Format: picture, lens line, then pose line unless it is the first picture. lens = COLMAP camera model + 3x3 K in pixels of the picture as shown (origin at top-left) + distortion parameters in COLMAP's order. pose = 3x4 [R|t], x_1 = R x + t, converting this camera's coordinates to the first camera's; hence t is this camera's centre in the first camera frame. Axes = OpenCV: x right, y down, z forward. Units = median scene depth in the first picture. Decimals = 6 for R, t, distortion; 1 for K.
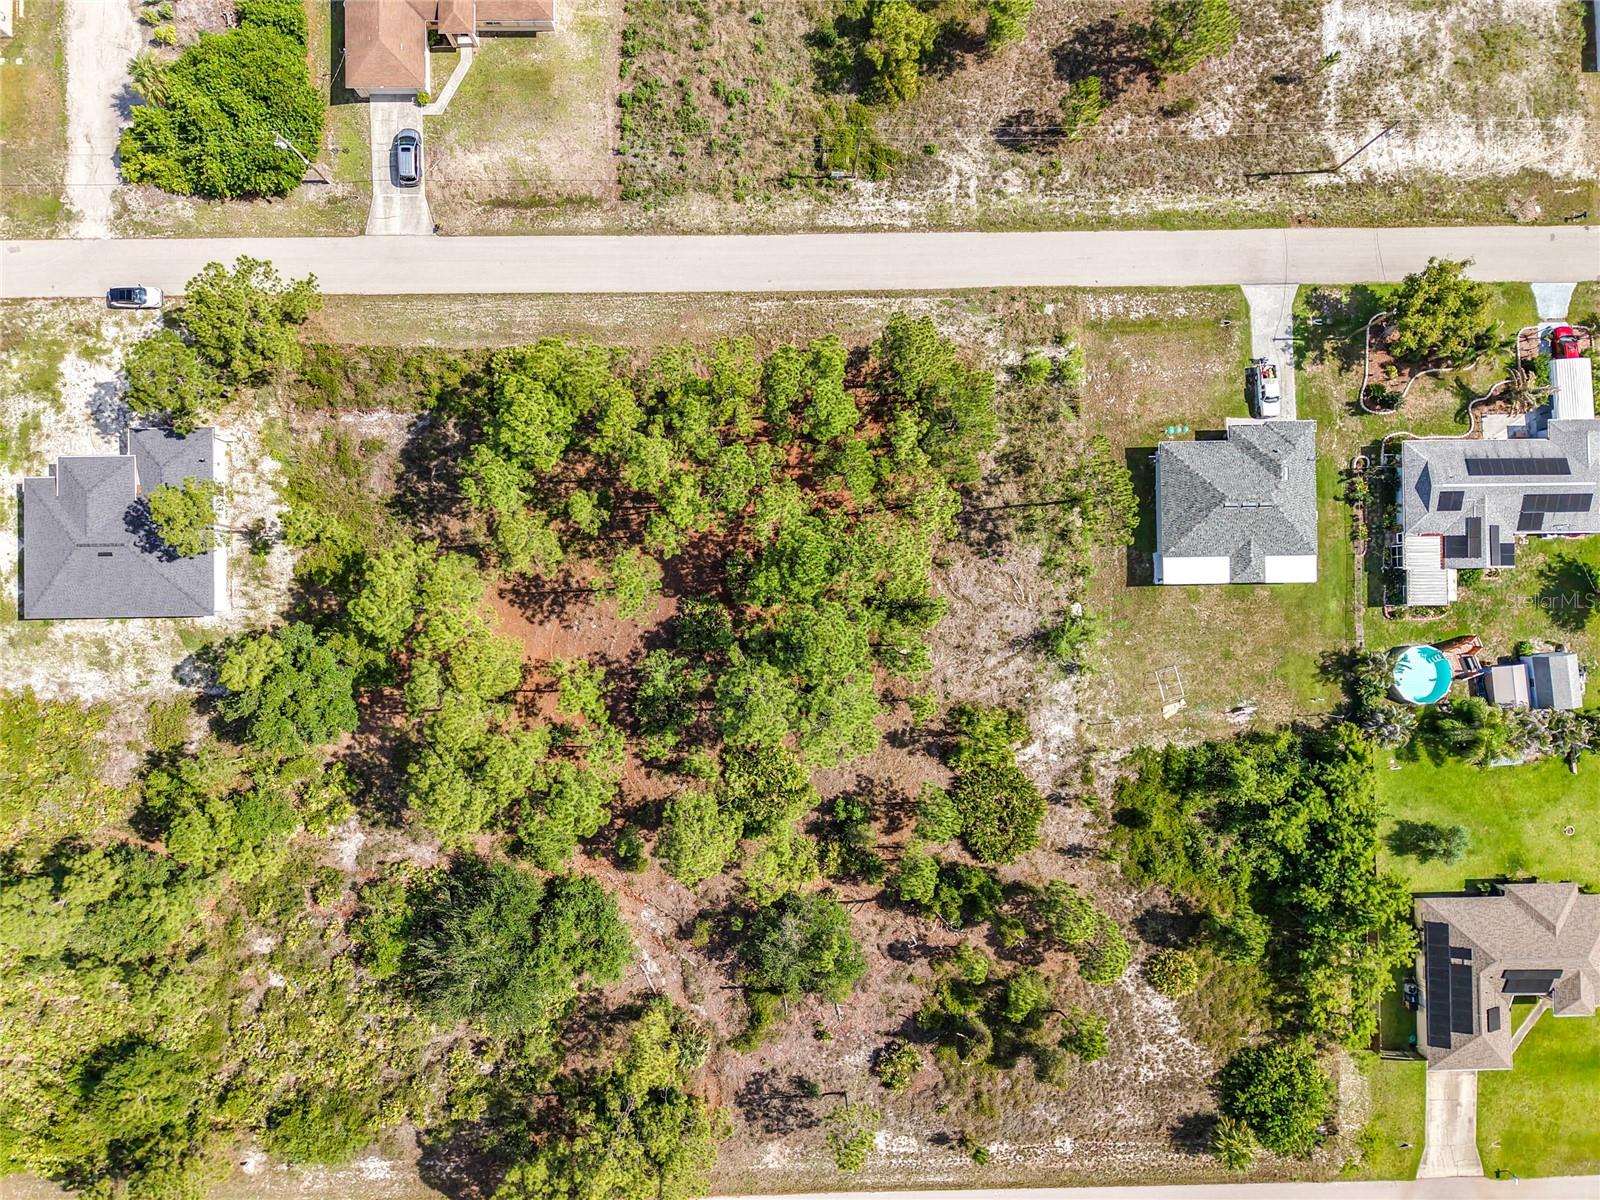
lens RADIAL K [[1075.9, 0, 794.8], [0, 1075.9, 601.2], [0, 0, 1]] dist [0.004143, 0.001048]
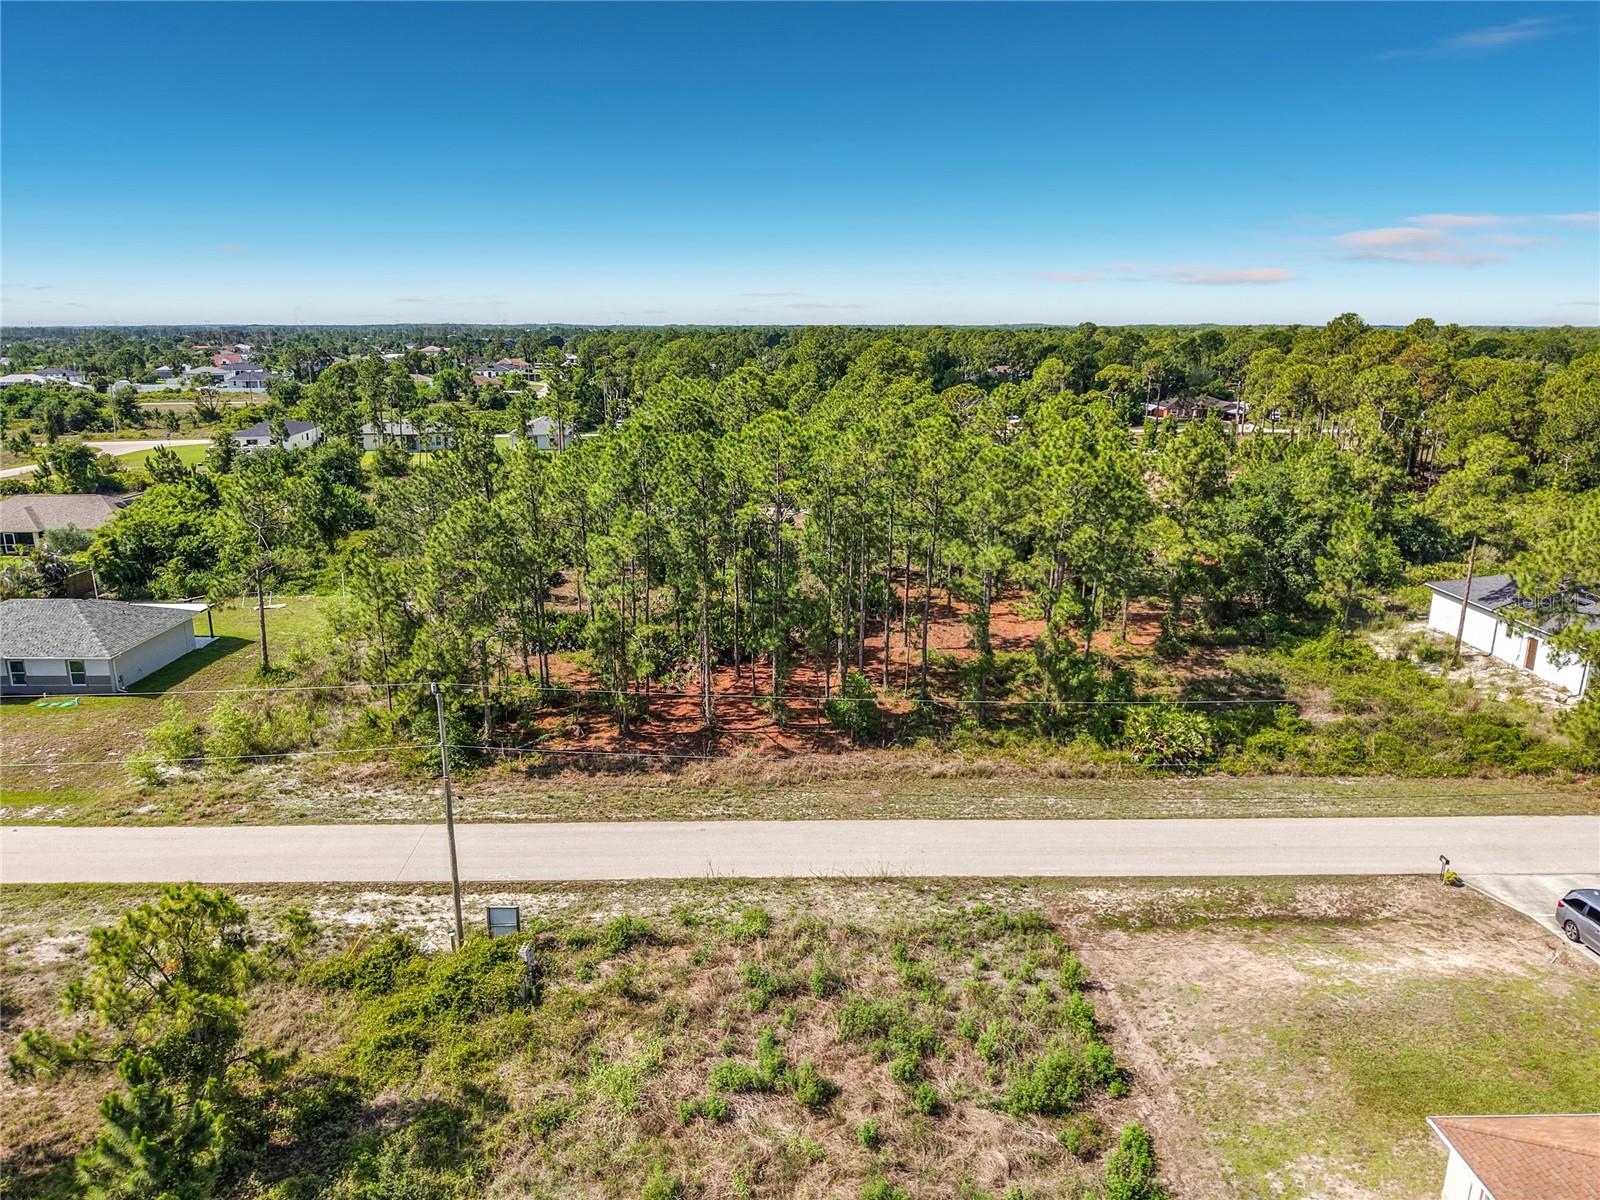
lens RADIAL K [[1102.9, 0, 794.9], [0, 1102.9, 598.3], [0, 0, 1]] dist [-0.011960, 0.001766]
pose [[-0.999795, -0.020206, -0.001299, -0.062607], [0.003324, -0.227089, 0.973868, -0.750776], [-0.019973, 0.973664, 0.227109, 0.790030]]
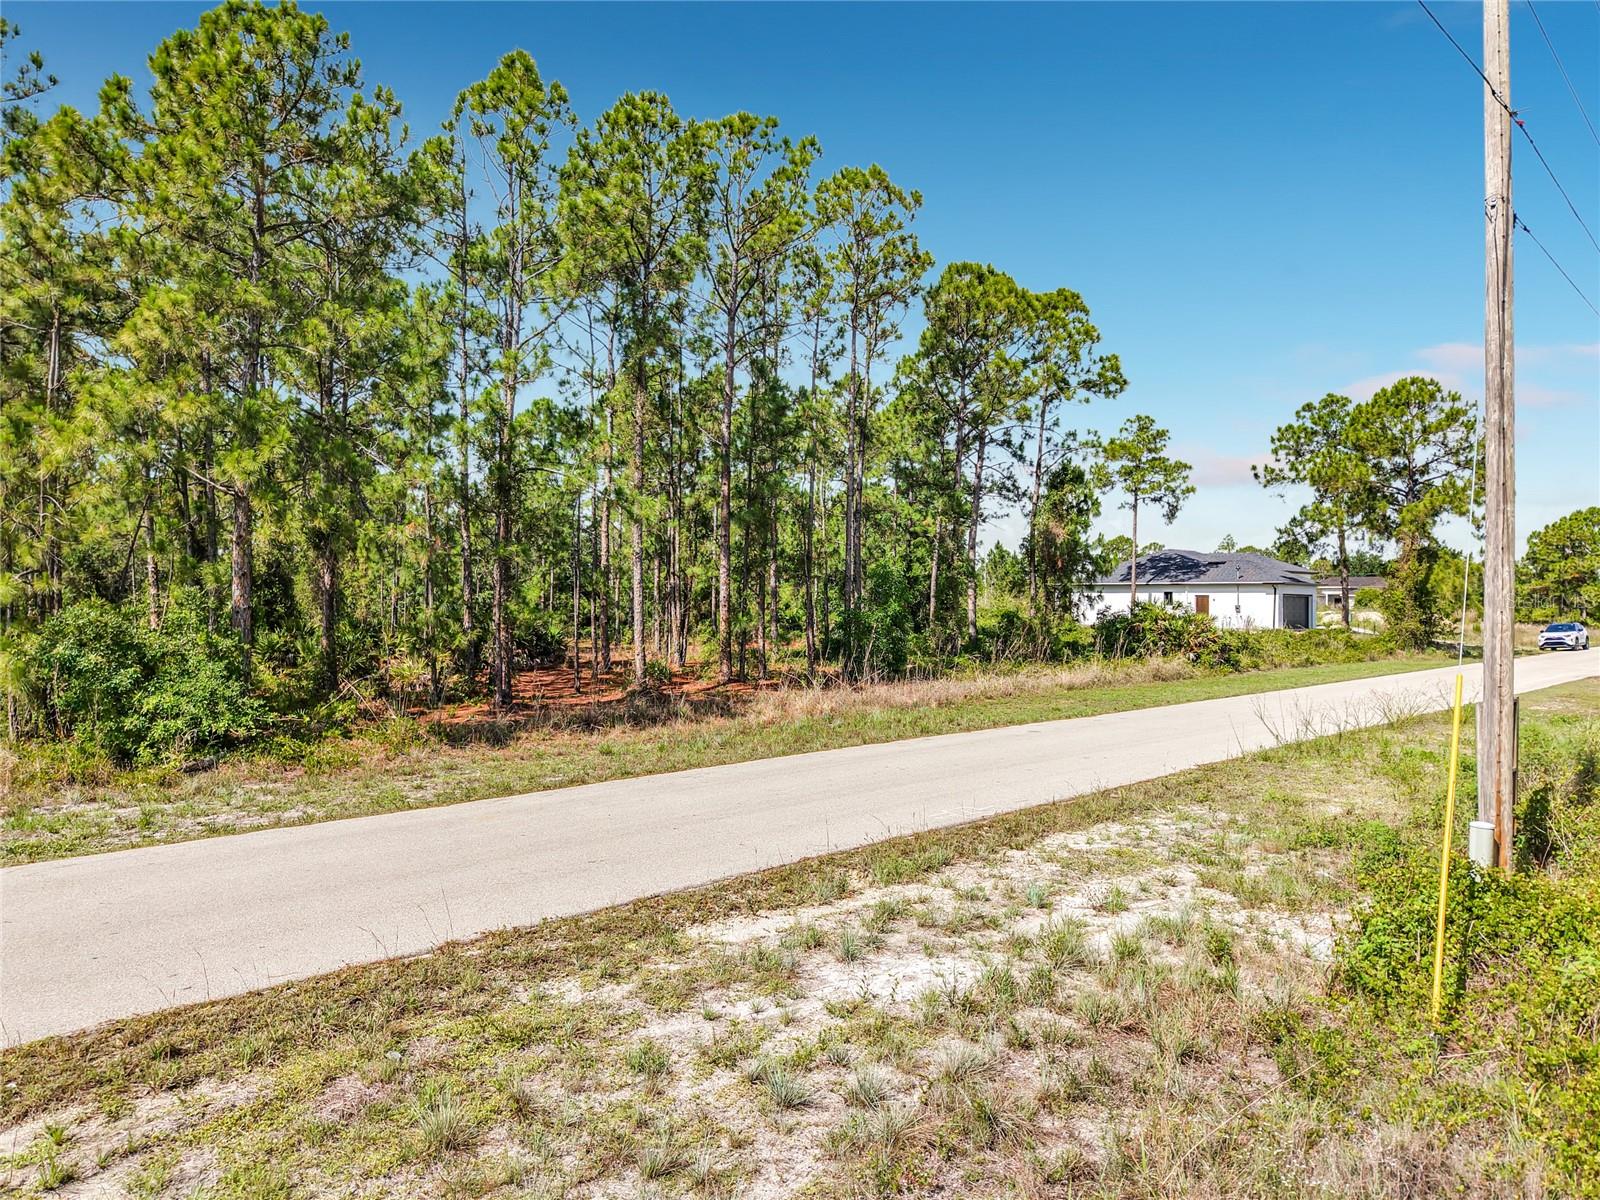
lens RADIAL K [[1083.8, 0, 790.8], [0, 1083.8, 602.5], [0, 0, 1]] dist [0.005798, 0.004841]
pose [[-0.721980, -0.023205, -0.691525, 0.163596], [-0.691868, 0.012688, 0.721913, -0.422406], [-0.007978, 0.999650, -0.025215, 0.982263]]
